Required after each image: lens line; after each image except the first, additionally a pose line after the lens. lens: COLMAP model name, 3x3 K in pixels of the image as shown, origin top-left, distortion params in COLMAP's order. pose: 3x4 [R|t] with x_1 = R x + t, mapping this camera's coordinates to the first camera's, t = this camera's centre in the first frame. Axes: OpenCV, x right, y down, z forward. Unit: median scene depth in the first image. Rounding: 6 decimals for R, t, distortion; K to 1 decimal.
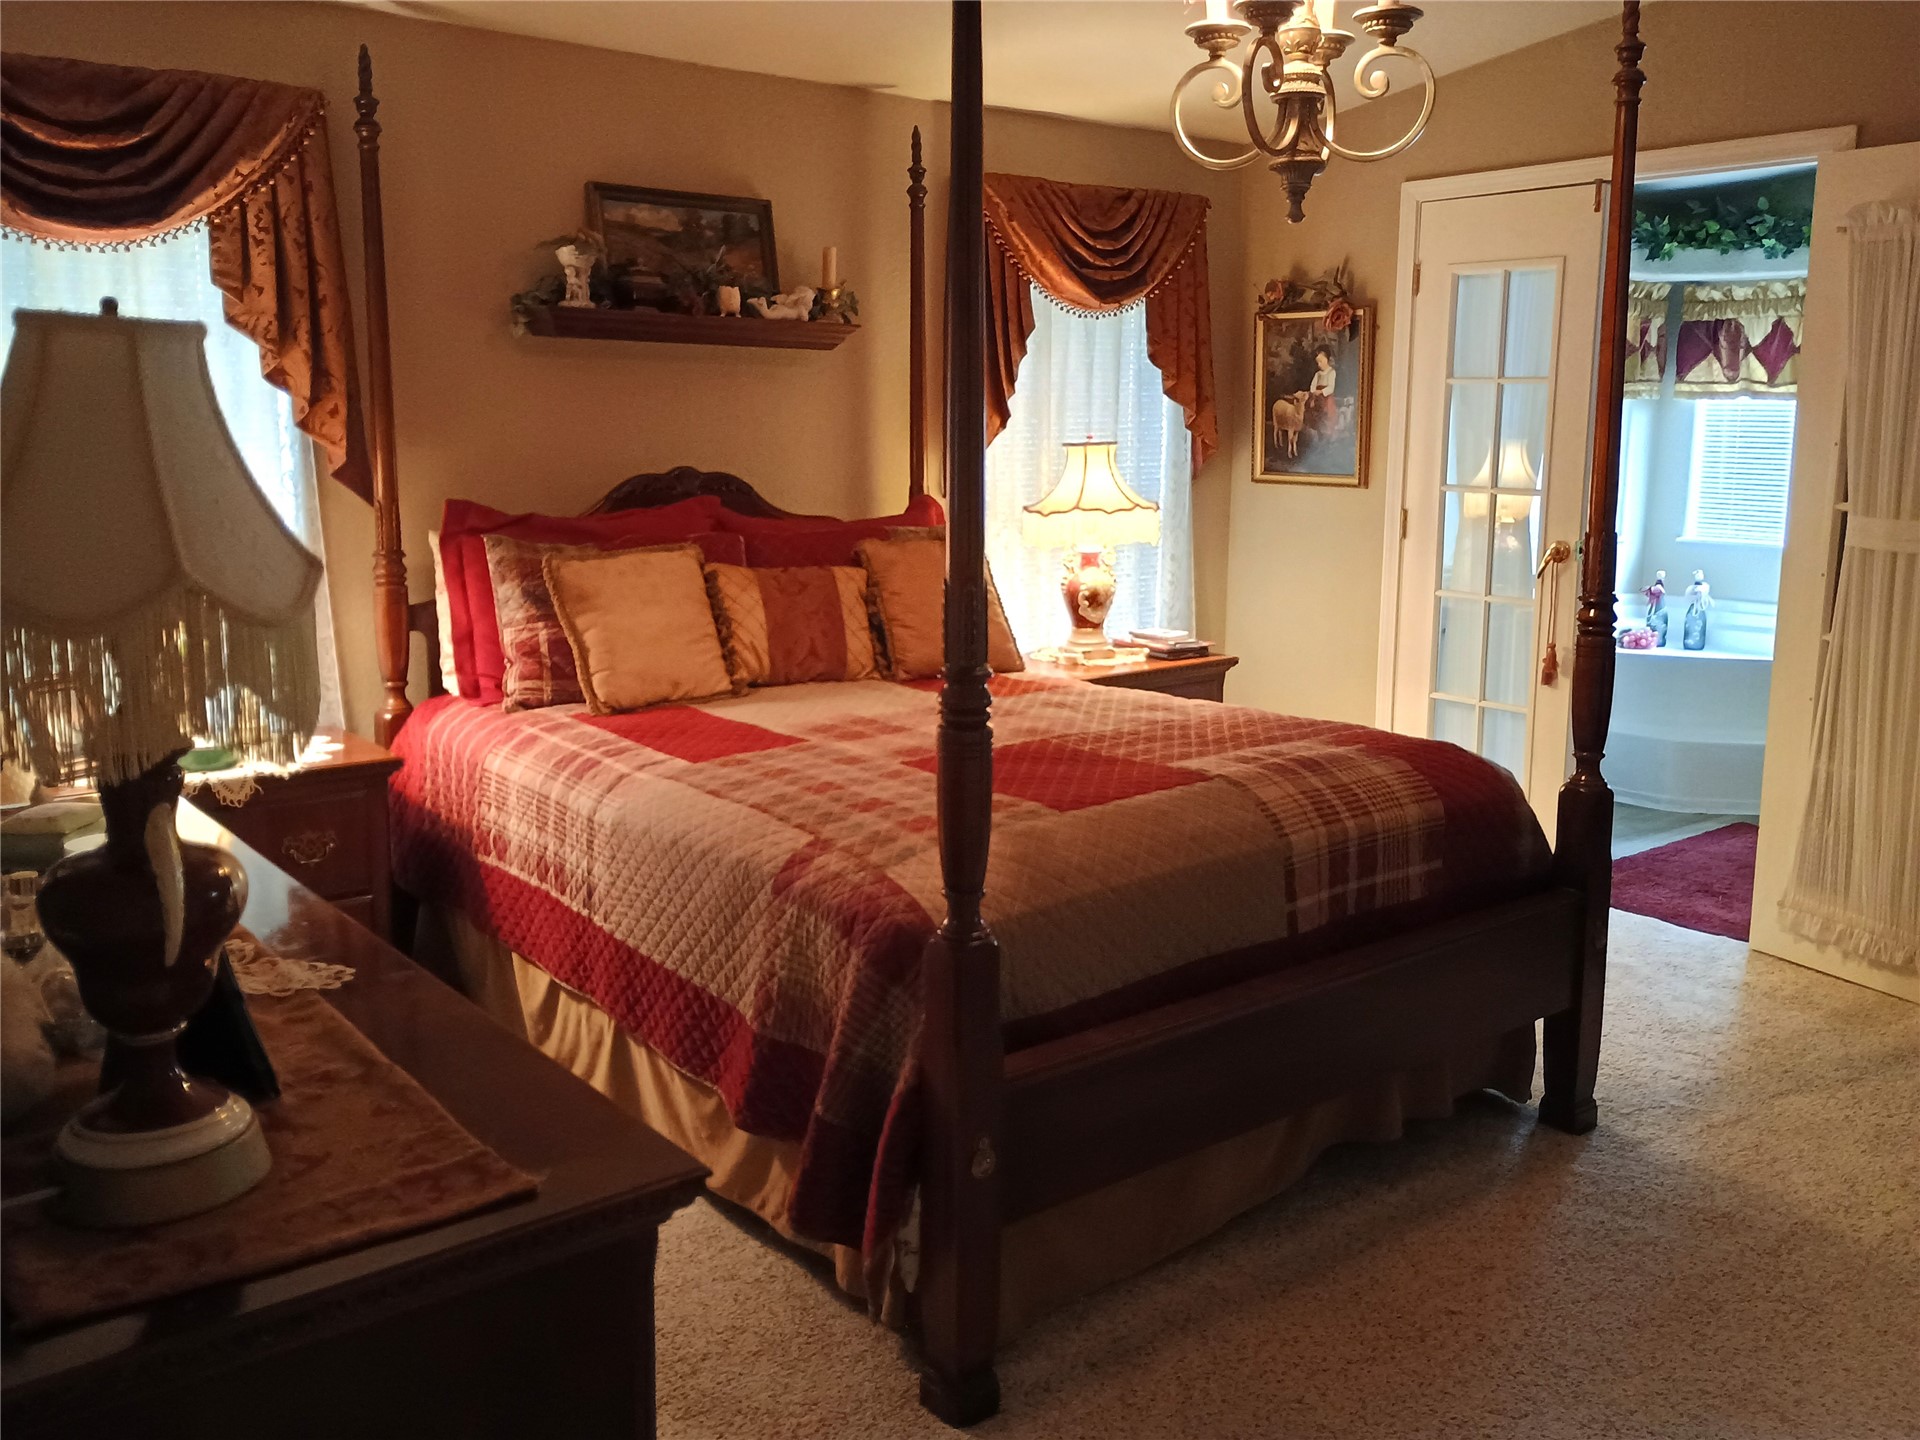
lens RADIAL K [[1667.6, 0, 958.1], [0, 1667.6, 702.9], [0, 0, 1]] dist [0.022553, -0.015816]
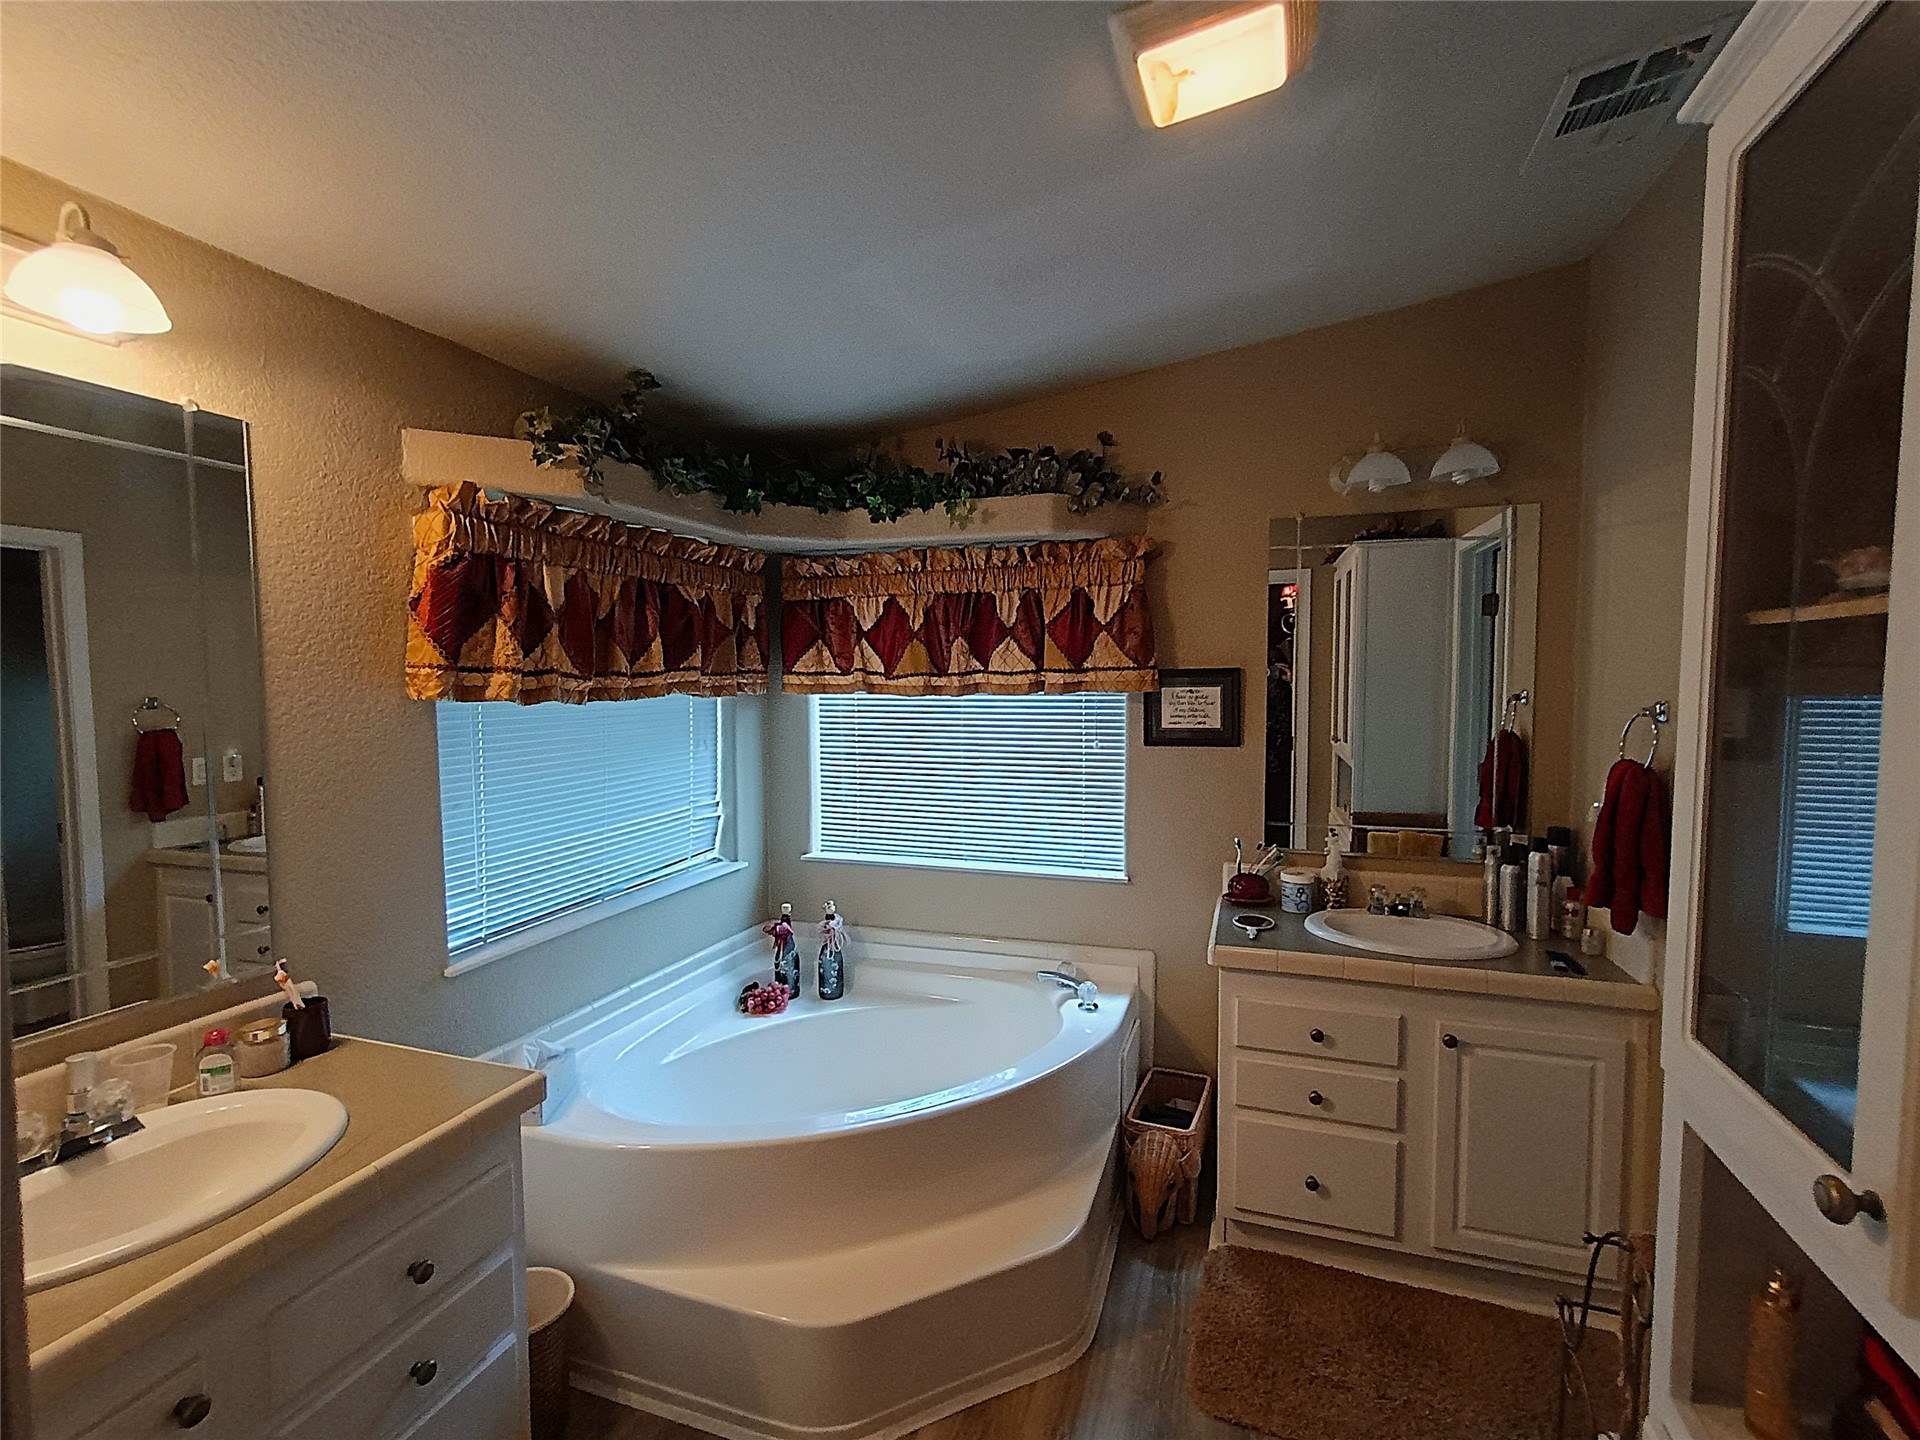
lens RADIAL K [[873.6, 0, 958.5], [0, 873.6, 715.7], [0, 0, 1]] dist [-0.002588, 0.001312]
pose [[0.841299, -0.032984, 0.539562, 0.276471], [0.104360, 0.989270, -0.102246, -0.121408], [-0.530400, 0.142329, 0.835714, 0.615096]]
